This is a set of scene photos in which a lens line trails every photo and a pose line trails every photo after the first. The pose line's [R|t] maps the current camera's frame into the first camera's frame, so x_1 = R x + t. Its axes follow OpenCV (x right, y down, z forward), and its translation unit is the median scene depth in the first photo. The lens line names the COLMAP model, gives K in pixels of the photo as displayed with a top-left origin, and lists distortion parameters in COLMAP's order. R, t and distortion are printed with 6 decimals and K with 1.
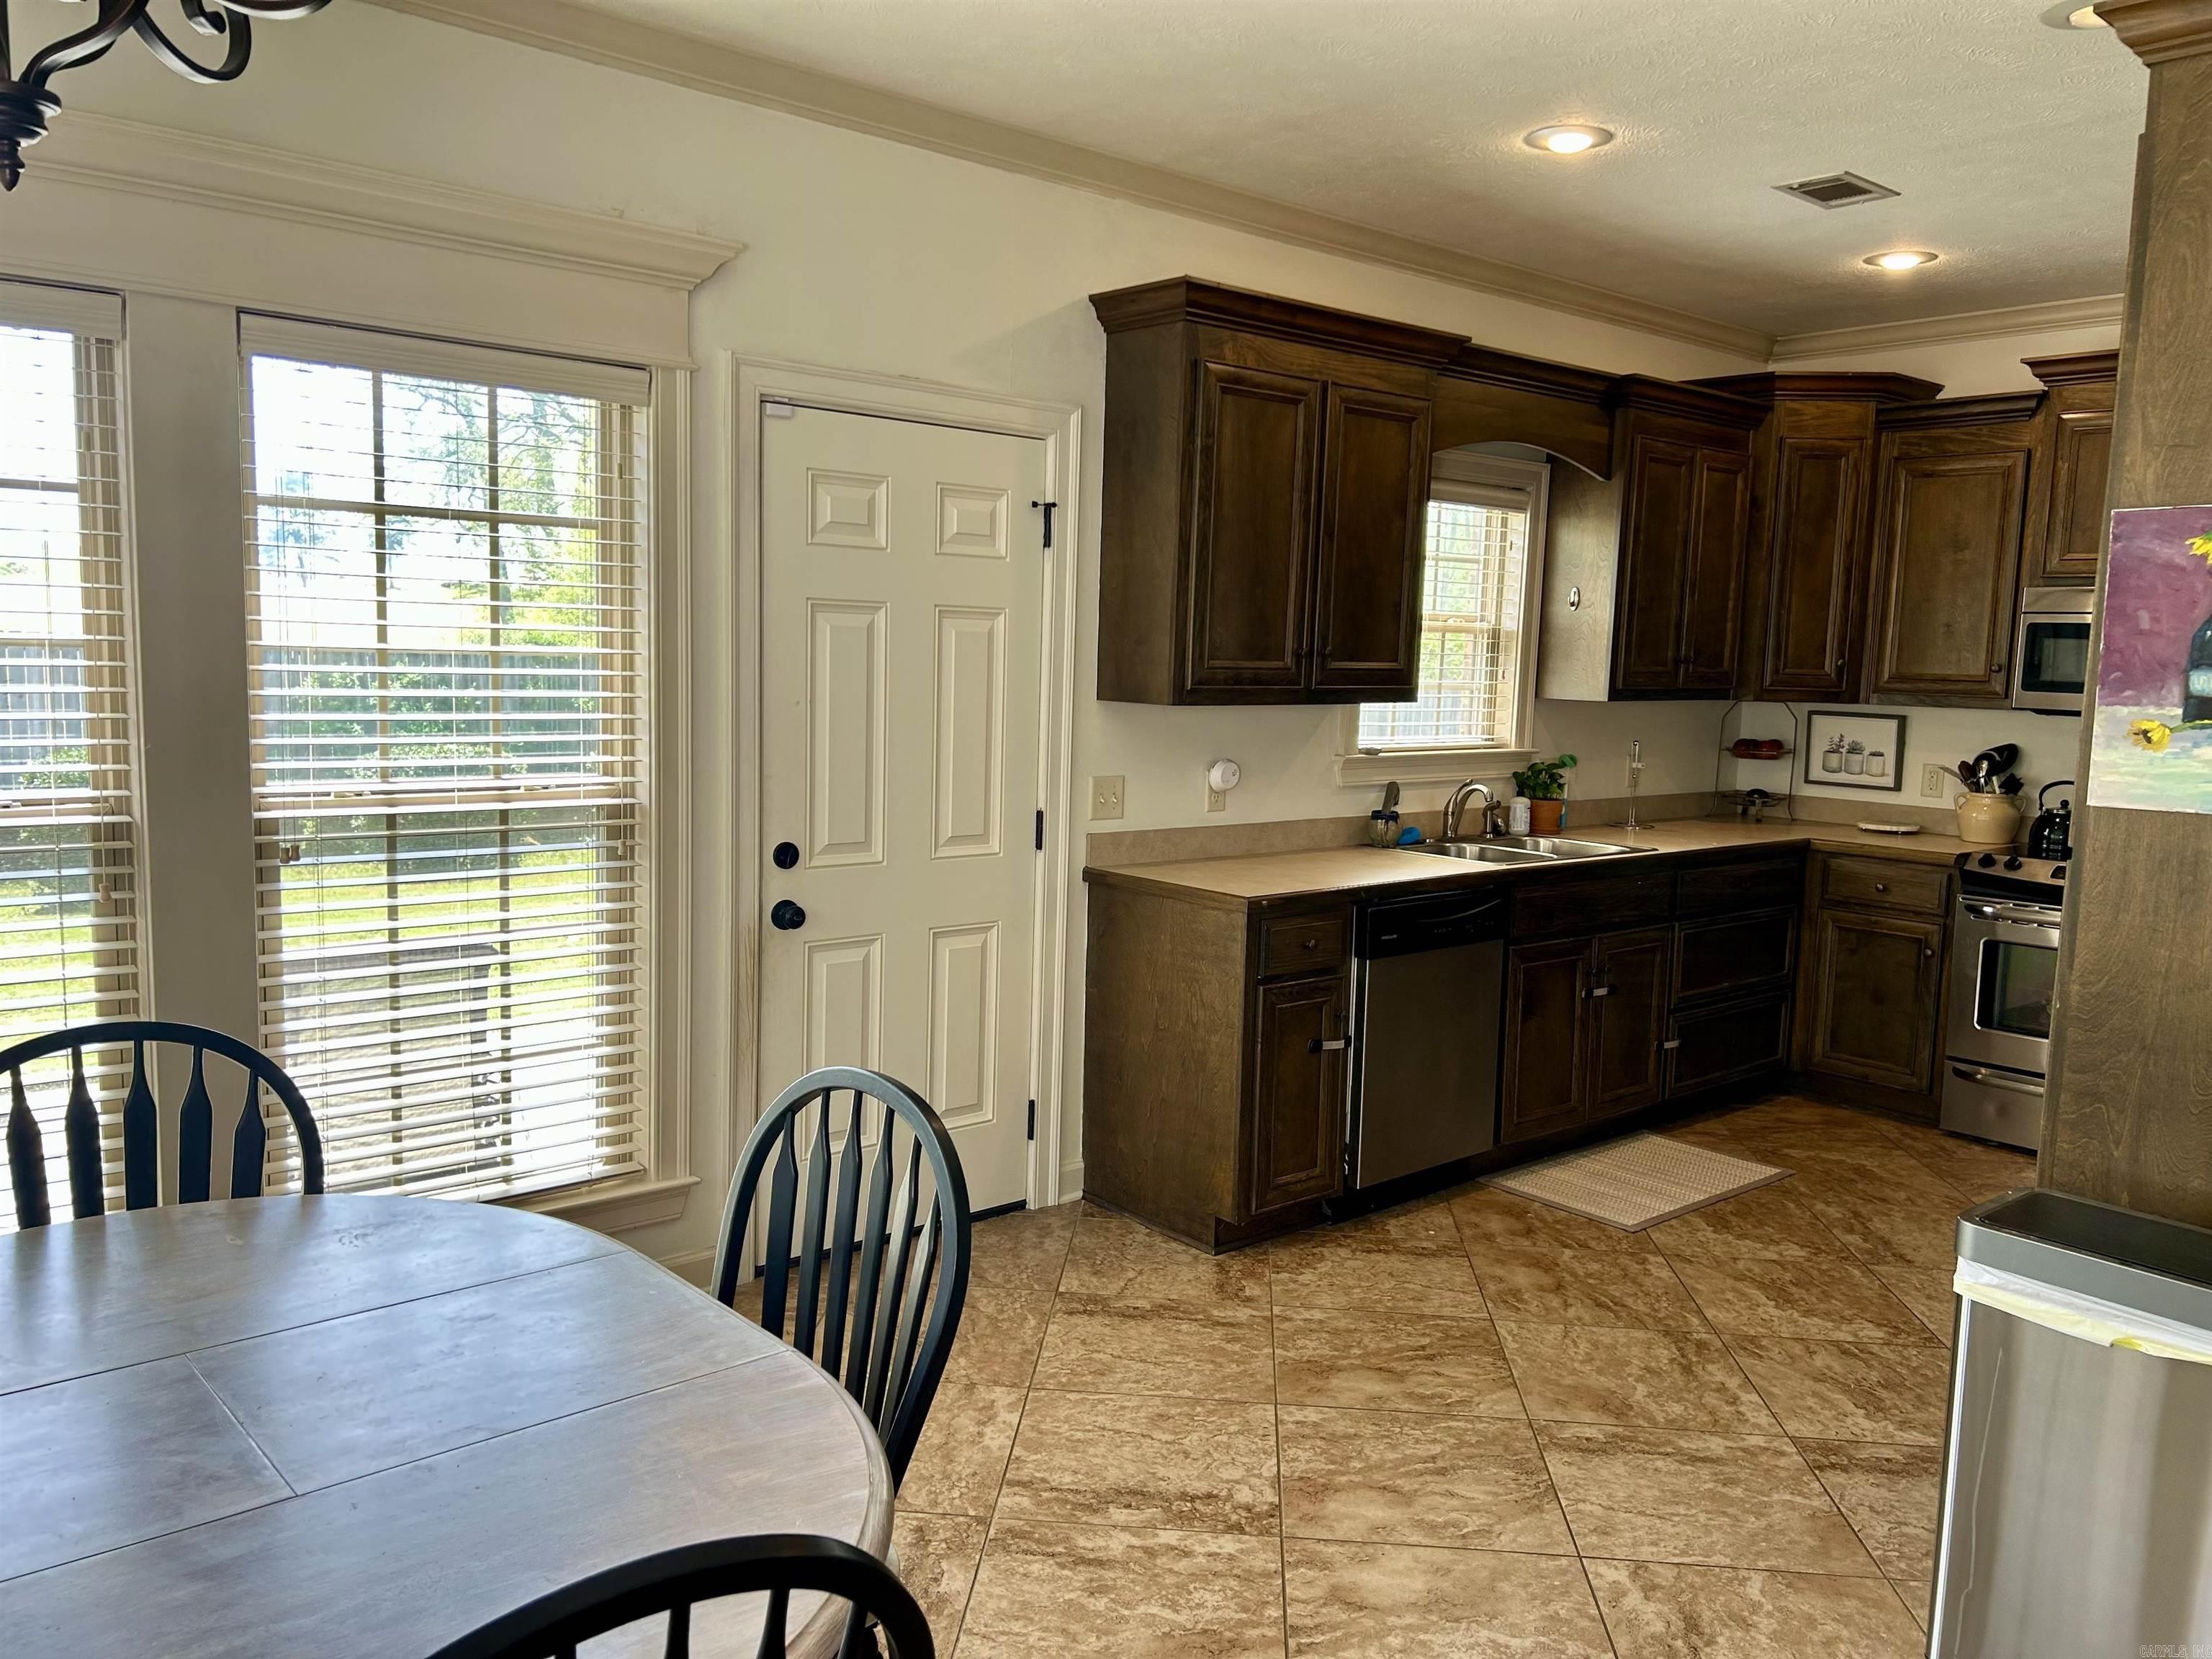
lens RADIAL K [[1635.7, 0, 1106.0], [0, 1635.7, 829.5], [0, 0, 1]] dist [0.054813, -0.081354]
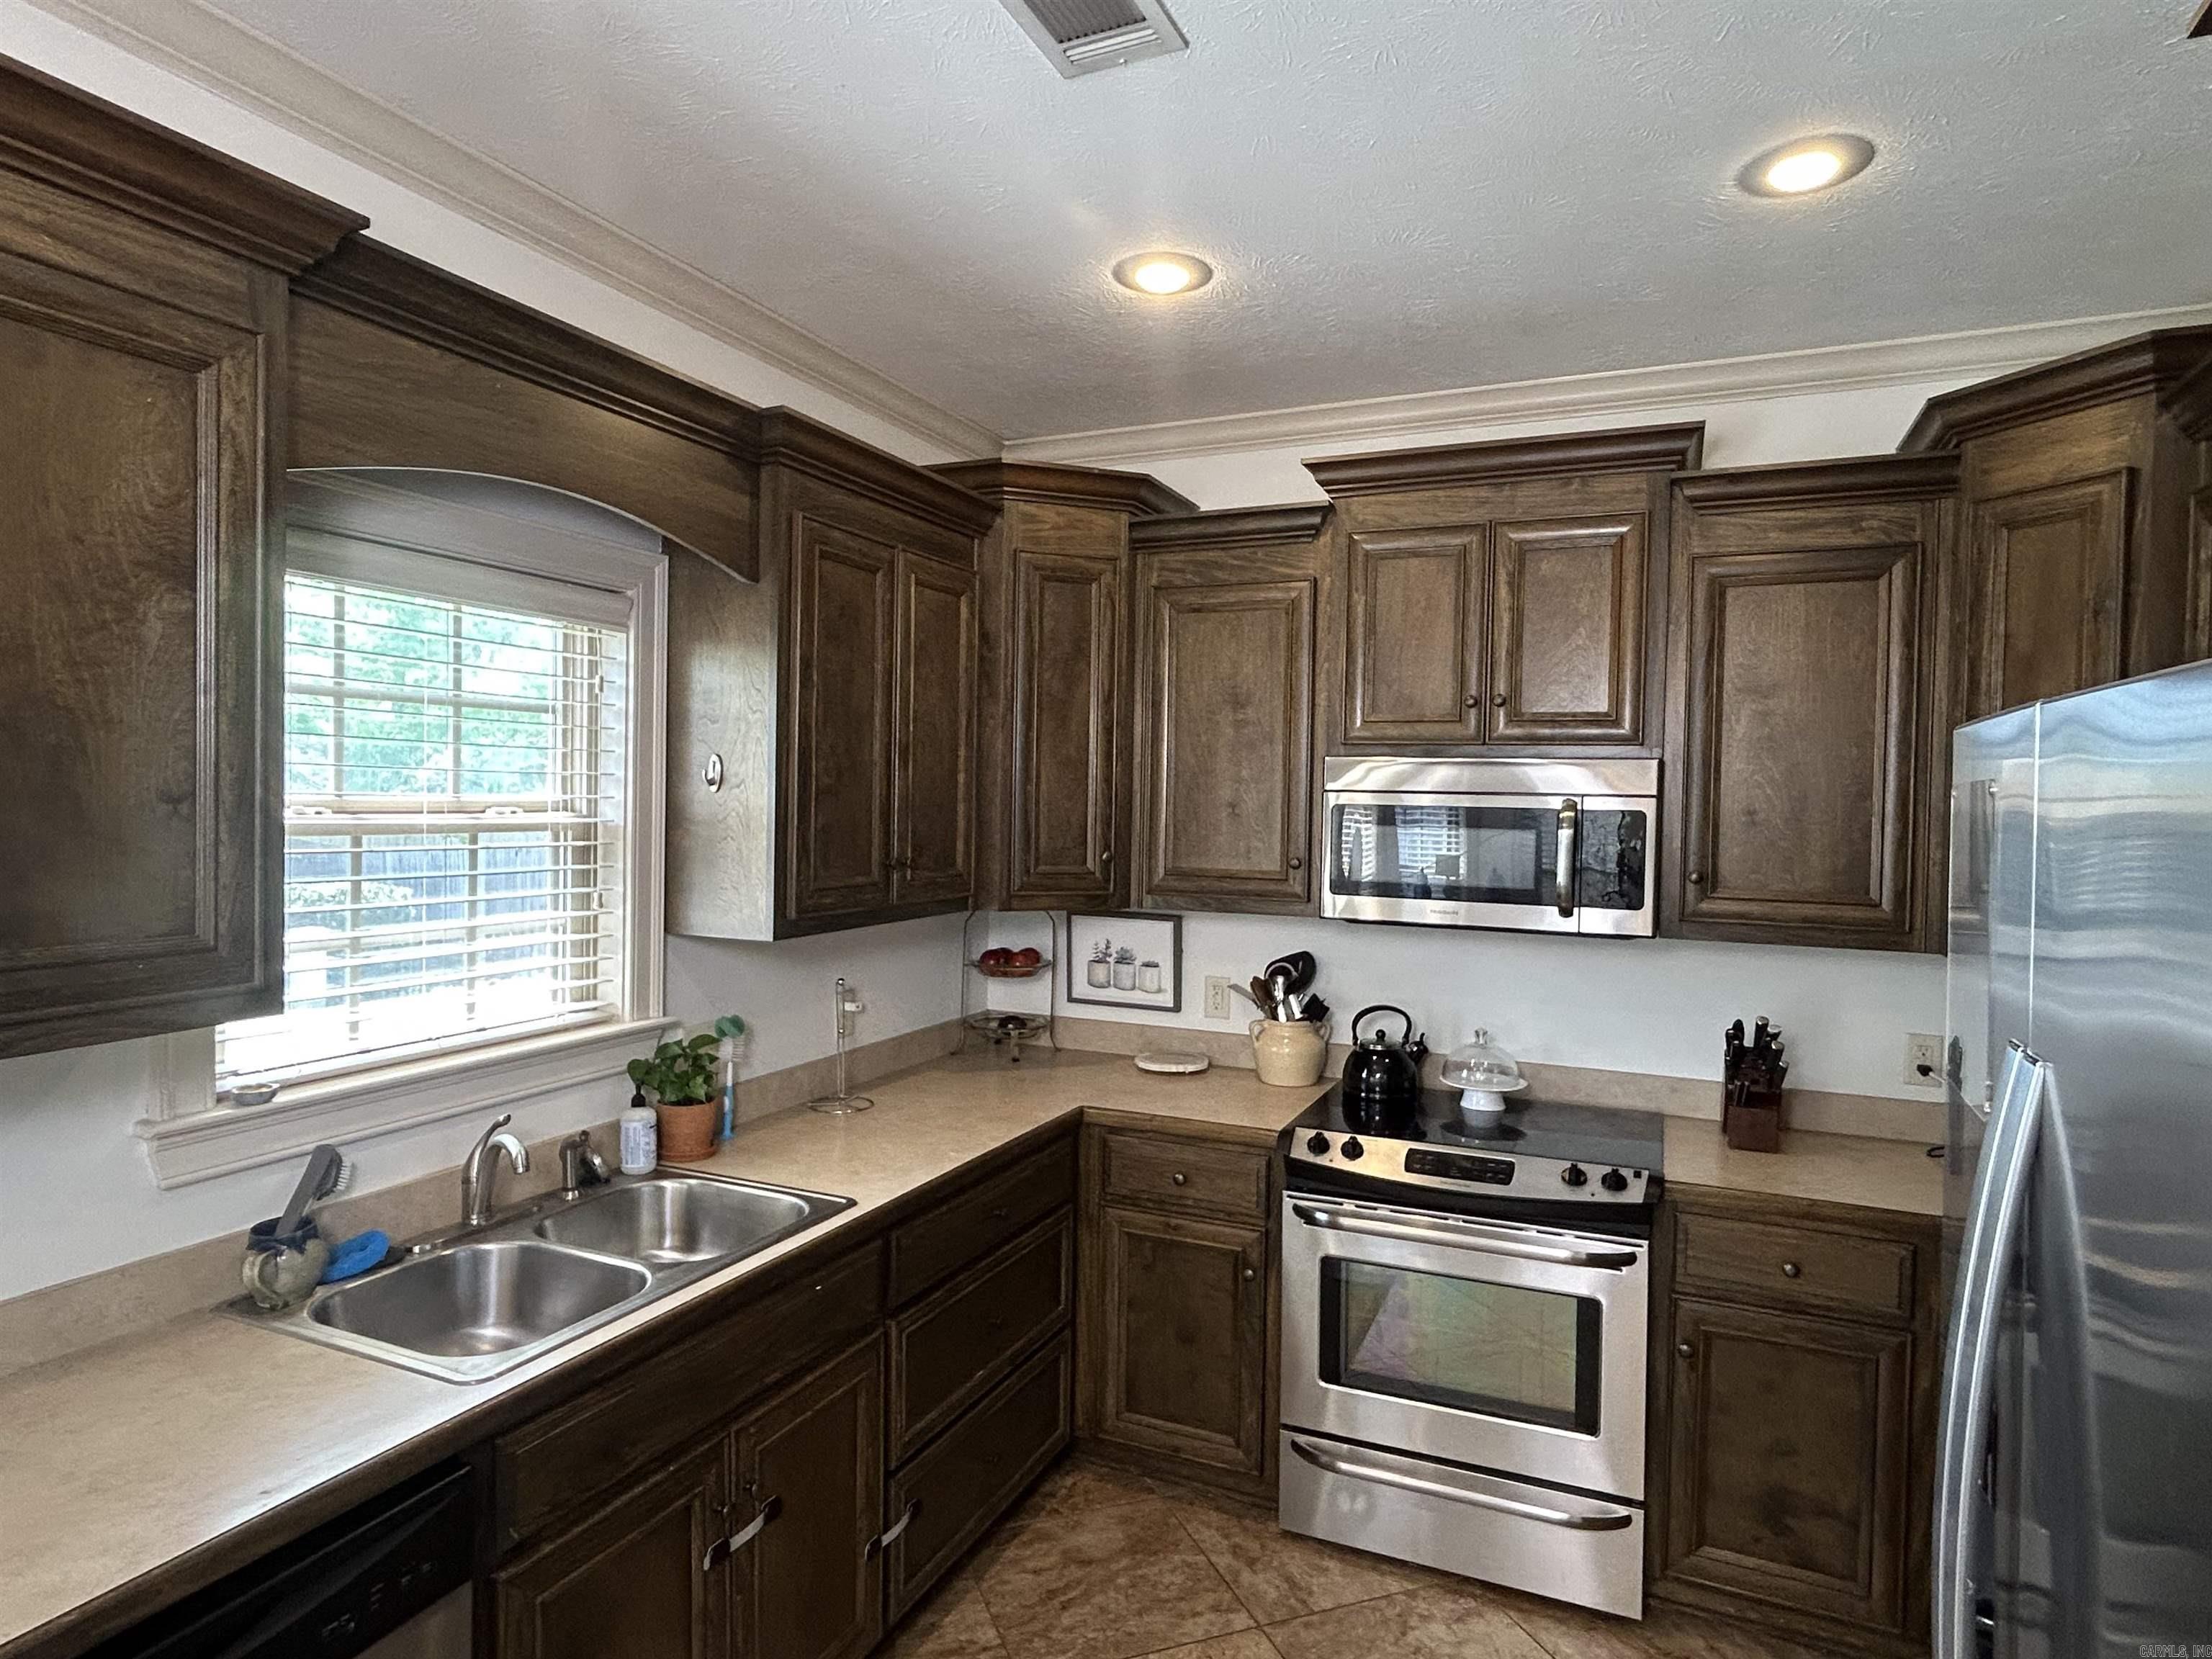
lens RADIAL K [[1238.2, 0, 1102.2], [0, 1238.2, 822.1], [0, 0, 1]] dist [-0.018735, -0.001054]
pose [[0.902855, -0.022333, 0.429364, 0.213803], [0.058197, 0.995807, -0.070579, -0.080214], [-0.425988, 0.088711, 0.900369, 0.518515]]
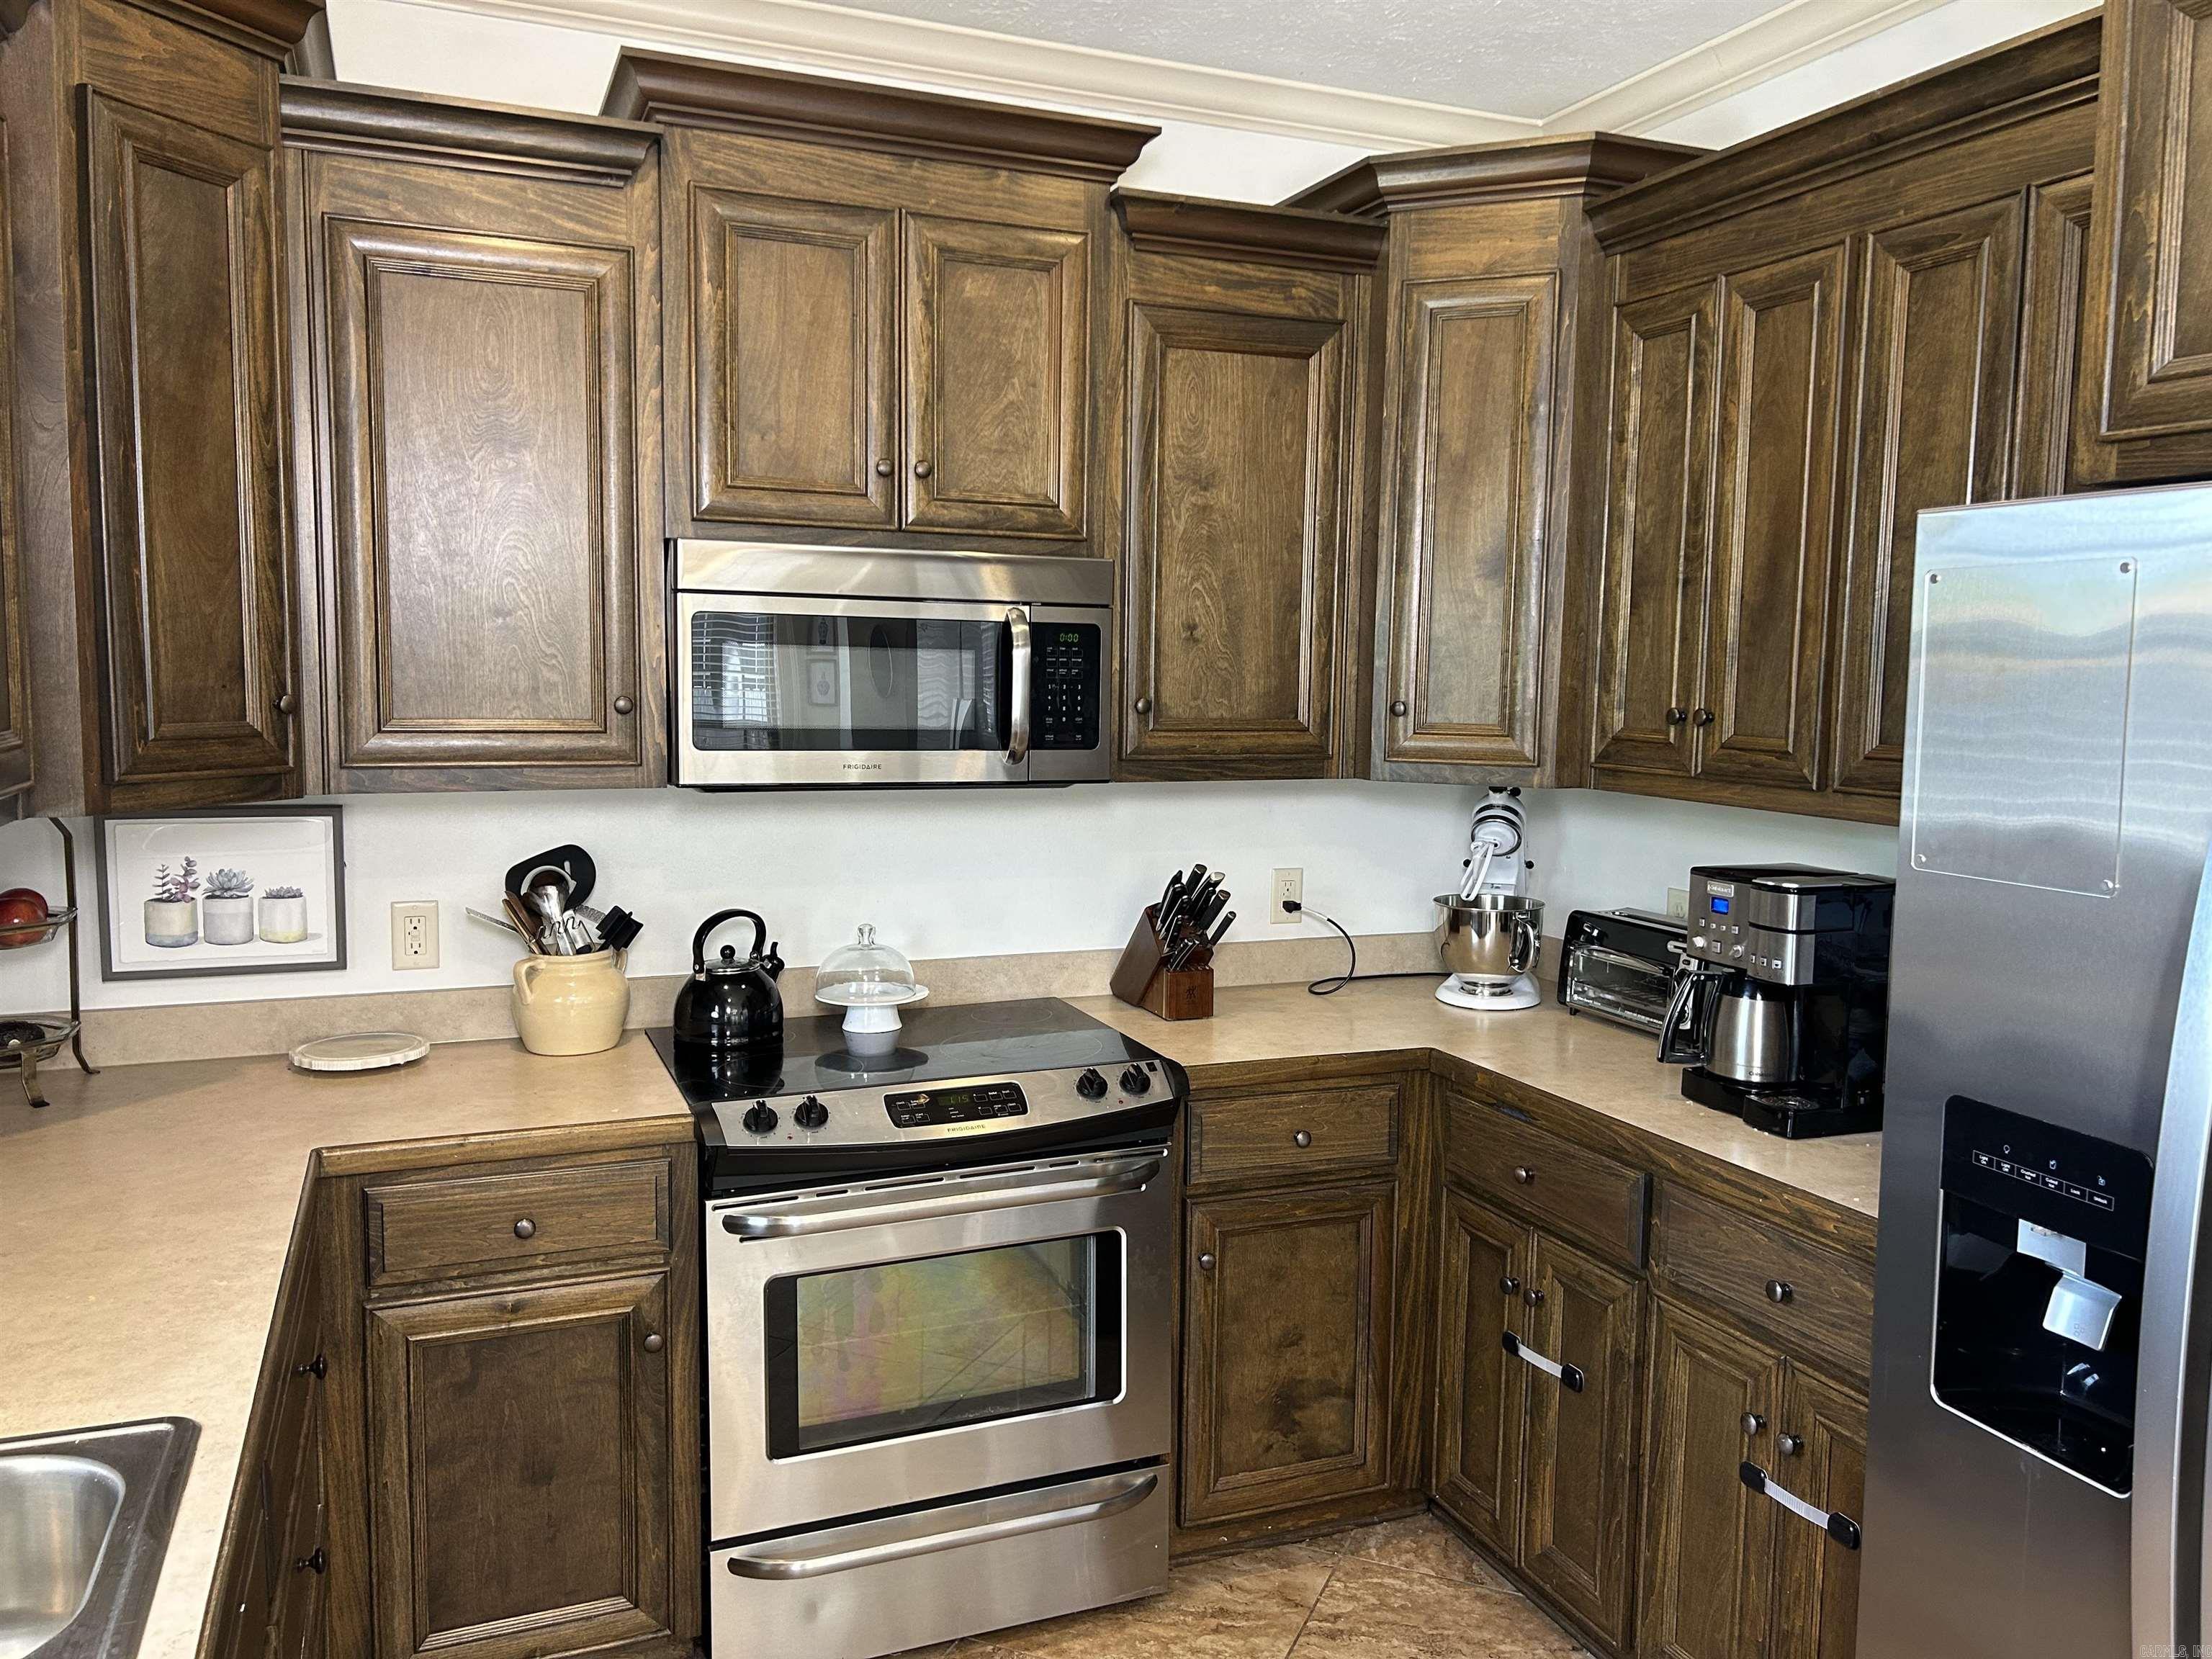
lens RADIAL K [[1635.7, 0, 1106.0], [0, 1635.7, 829.5], [0, 0, 1]] dist [0.054813, -0.081354]
pose [[0.303579, -0.123022, 0.944831, 0.122543], [0.103126, 0.990047, 0.095775, -0.091361], [-0.947209, 0.068362, 0.313244, 0.706277]]
